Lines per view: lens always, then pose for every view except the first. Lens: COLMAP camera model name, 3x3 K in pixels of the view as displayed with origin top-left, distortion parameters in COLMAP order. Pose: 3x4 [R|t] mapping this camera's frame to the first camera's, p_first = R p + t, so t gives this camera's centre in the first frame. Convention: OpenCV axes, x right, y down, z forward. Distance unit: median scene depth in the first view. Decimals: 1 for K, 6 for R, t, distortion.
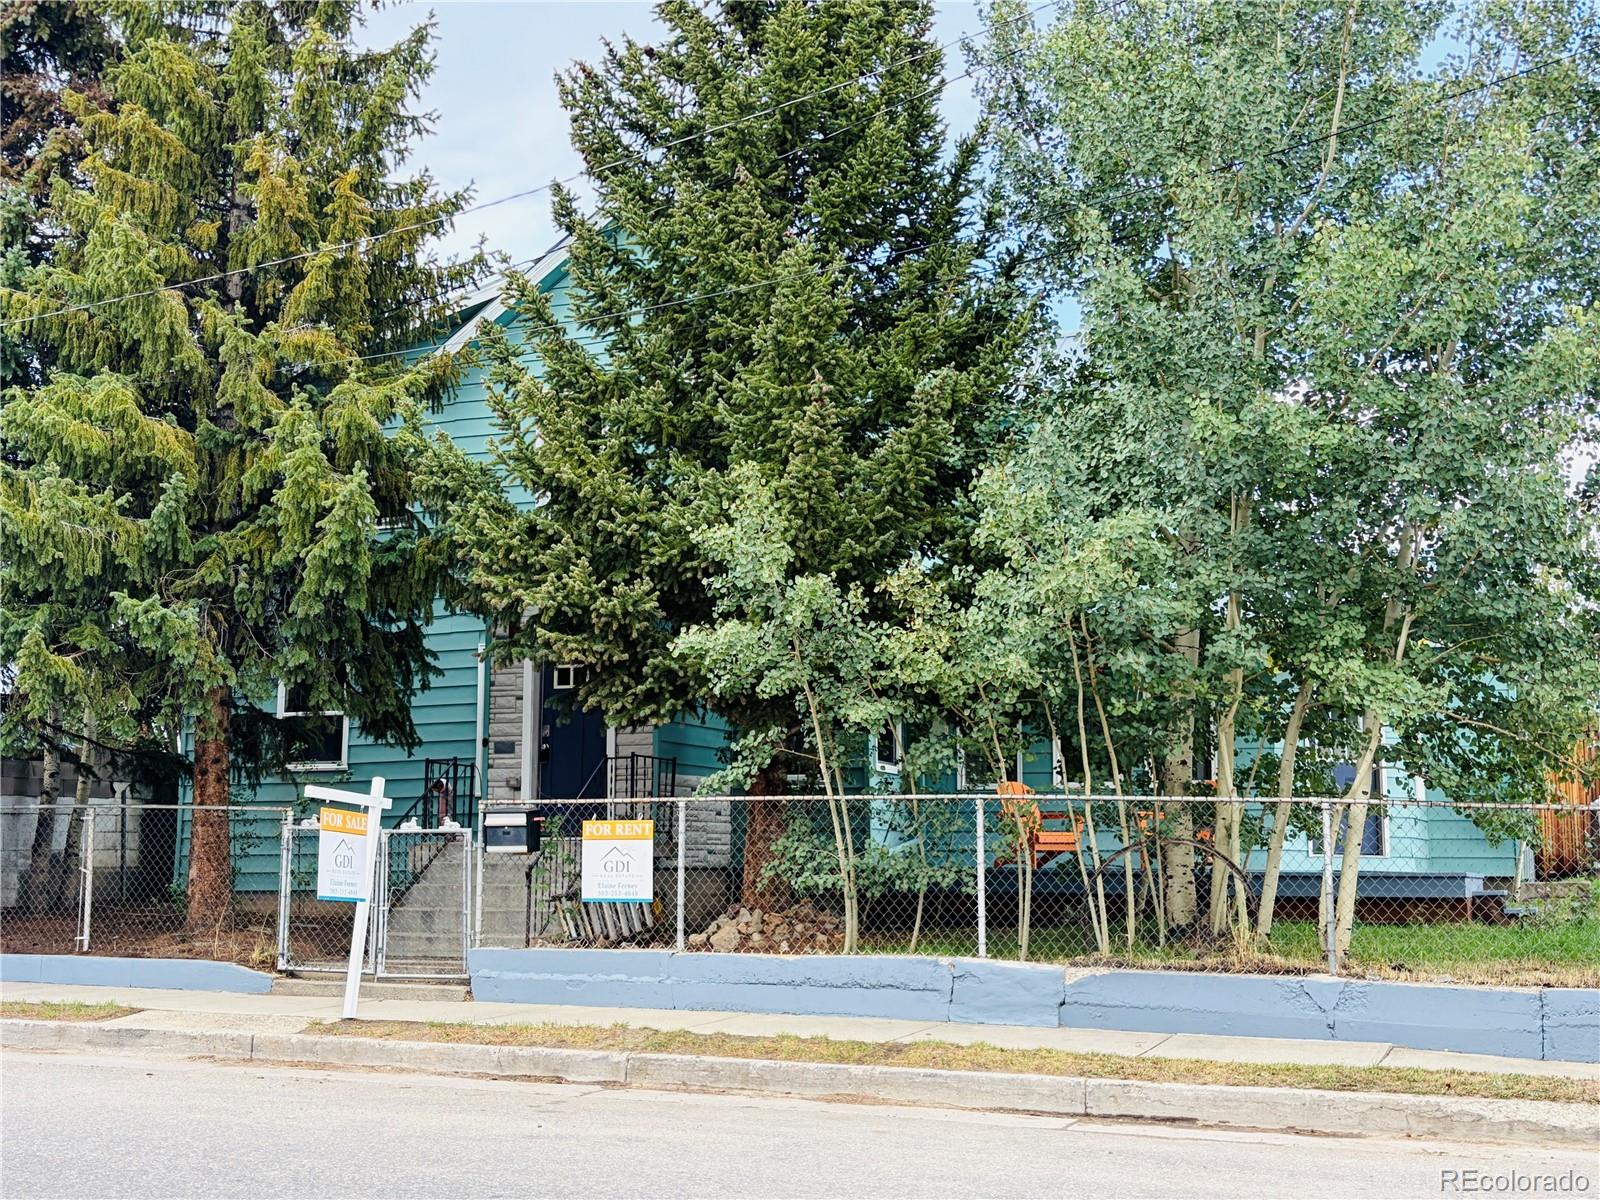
lens RADIAL K [[1891.4, 0, 914.3], [0, 1891.4, 600.3], [0, 0, 1]] dist [0.116918, -0.492661]
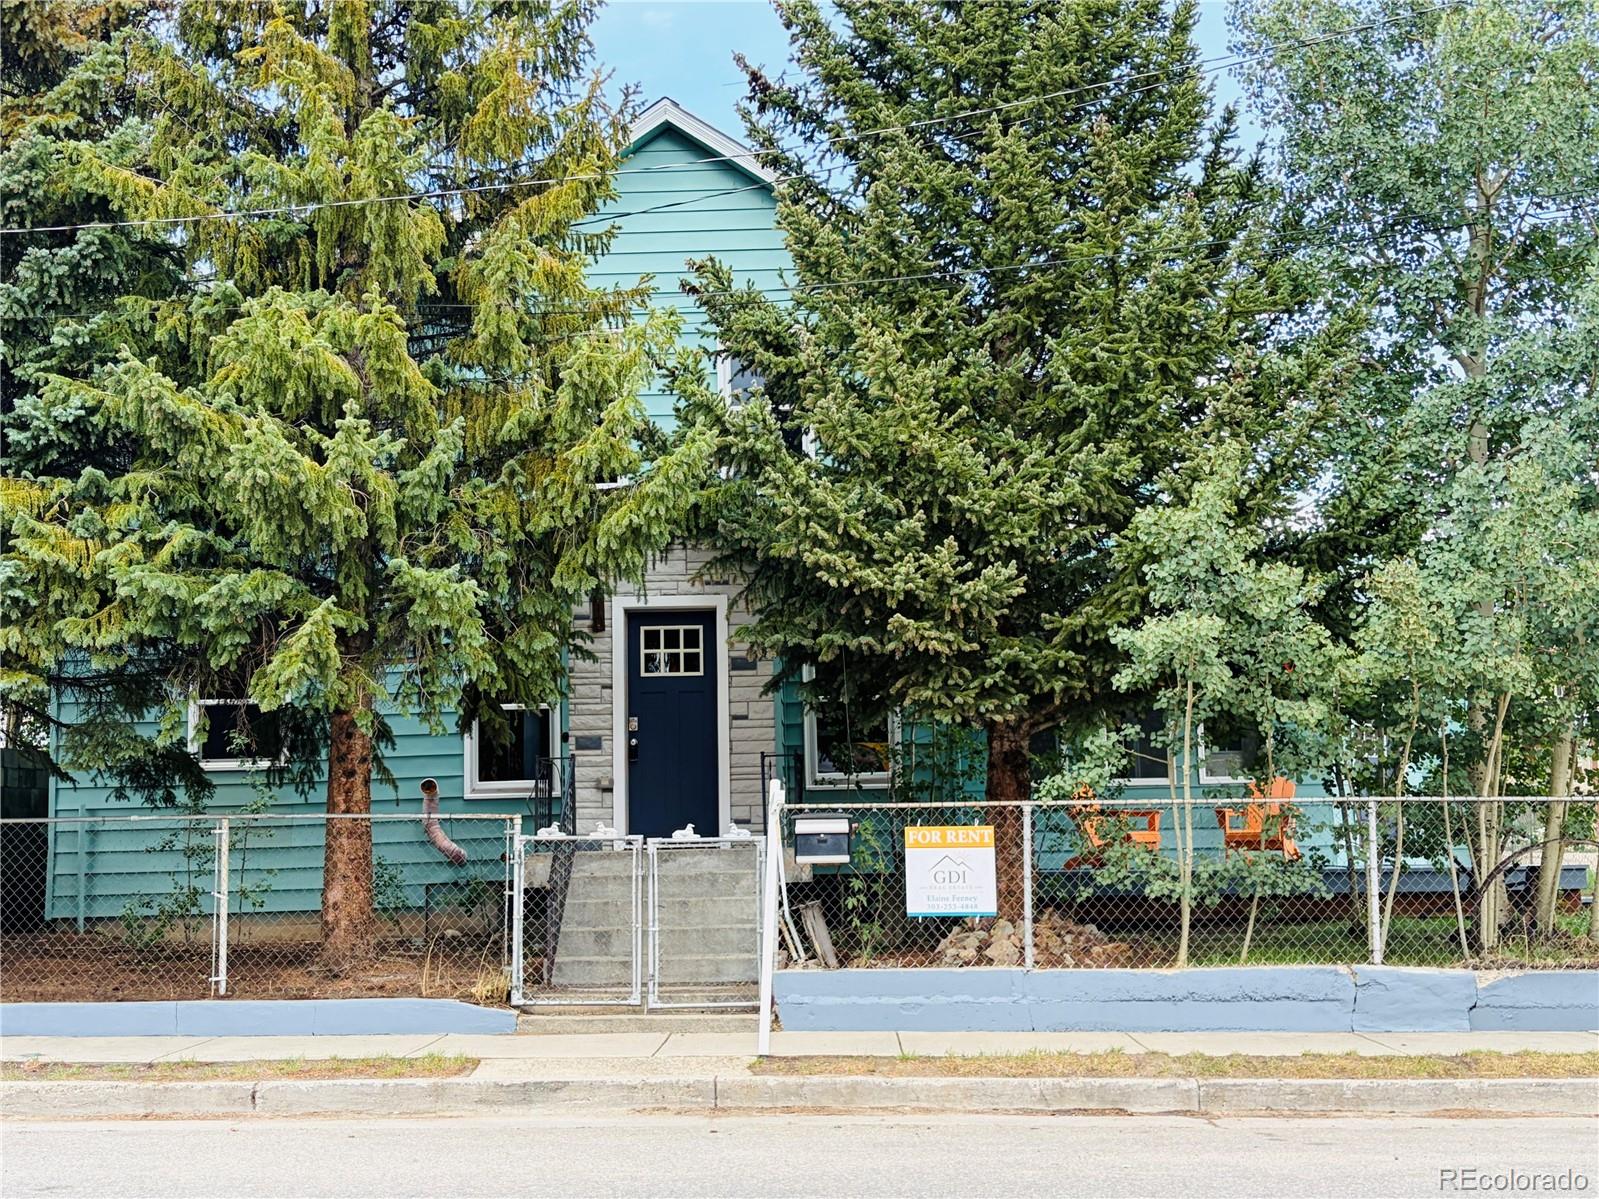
lens RADIAL K [[2067.1, 0, 799.5], [0, 2067.1, 599.5], [0, 0, 1]] dist [0.127944, -0.614640]
pose [[0.955079, 0.020776, 0.295623, -0.523217], [-0.024508, 0.999660, 0.008922, 0.000461], [-0.295337, -0.015766, 0.955263, 0.077512]]
